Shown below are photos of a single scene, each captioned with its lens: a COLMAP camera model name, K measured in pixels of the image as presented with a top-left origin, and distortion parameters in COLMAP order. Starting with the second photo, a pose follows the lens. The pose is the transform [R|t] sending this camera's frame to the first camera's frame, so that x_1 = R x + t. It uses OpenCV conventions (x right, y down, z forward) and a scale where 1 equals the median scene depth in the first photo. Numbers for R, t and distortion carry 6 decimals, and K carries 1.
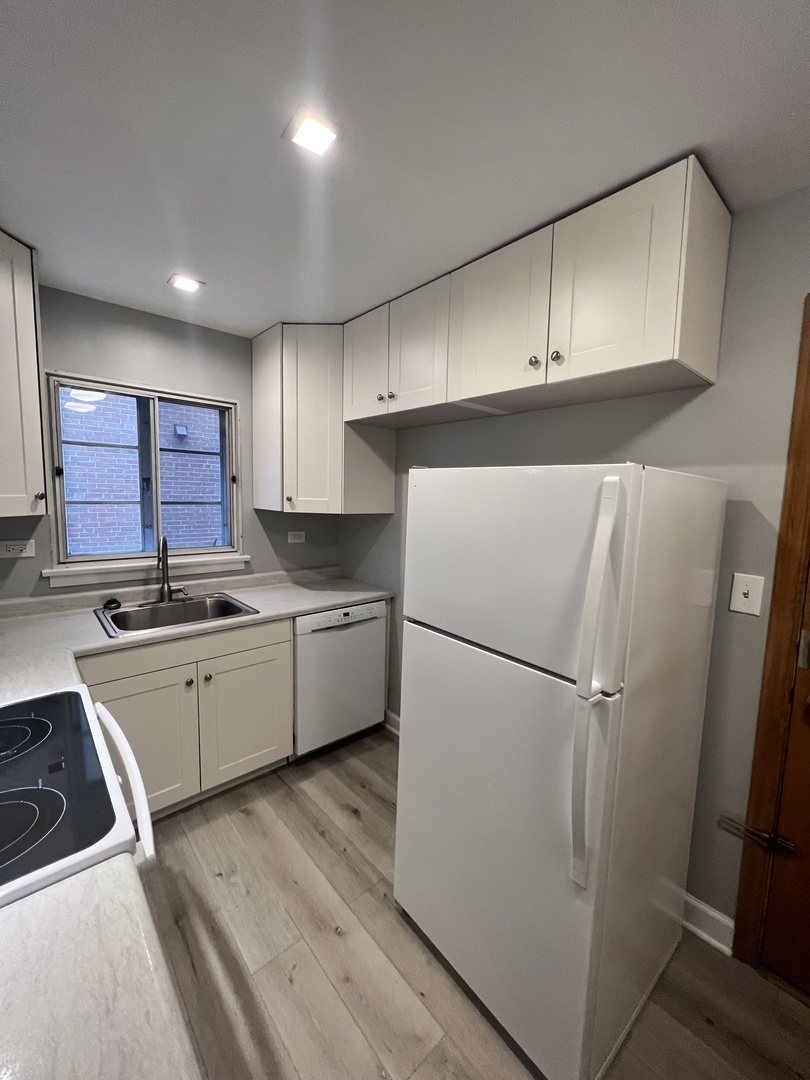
lens RADIAL K [[429.3, 0, 401.4], [0, 429.3, 536.2], [0, 0, 1]] dist [-0.002579, 0.000138]
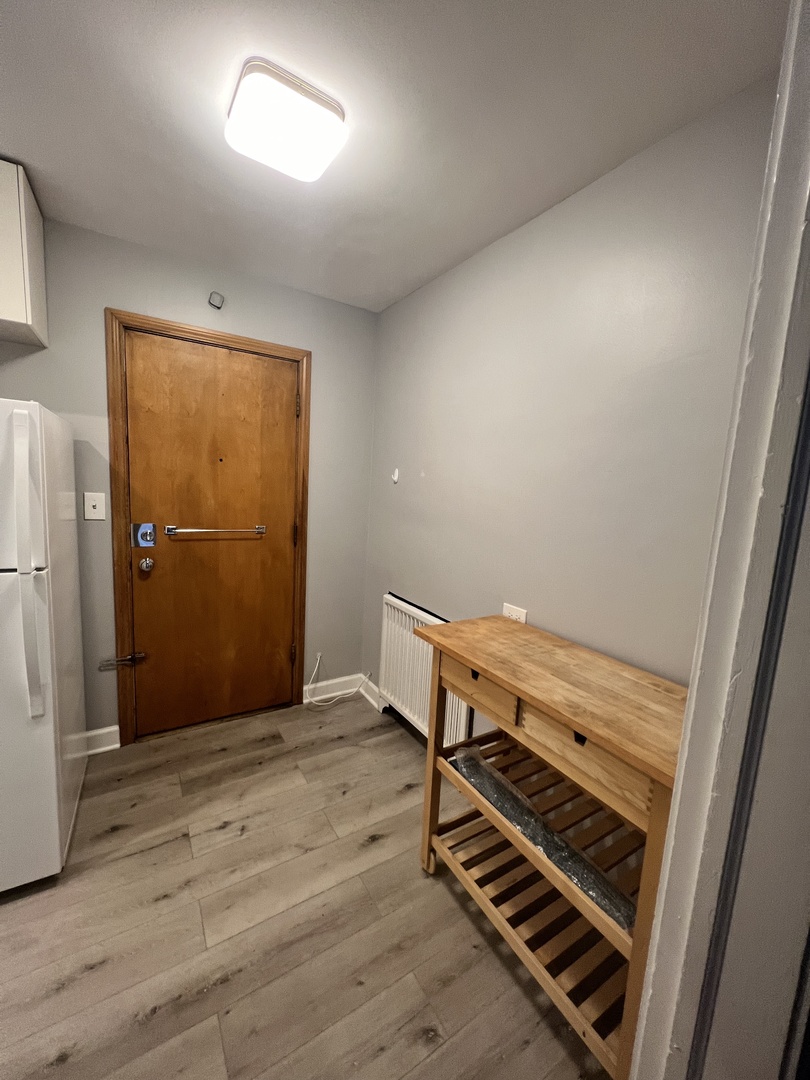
lens RADIAL K [[429.3, 0, 403.6], [0, 429.3, 539.5], [0, 0, 1]] dist [-0.002579, 0.000138]
pose [[0.168293, -0.148940, 0.974420, -0.147281], [0.045600, 0.988637, 0.143237, 0.027566], [-0.984682, 0.020328, 0.173172, -0.091263]]
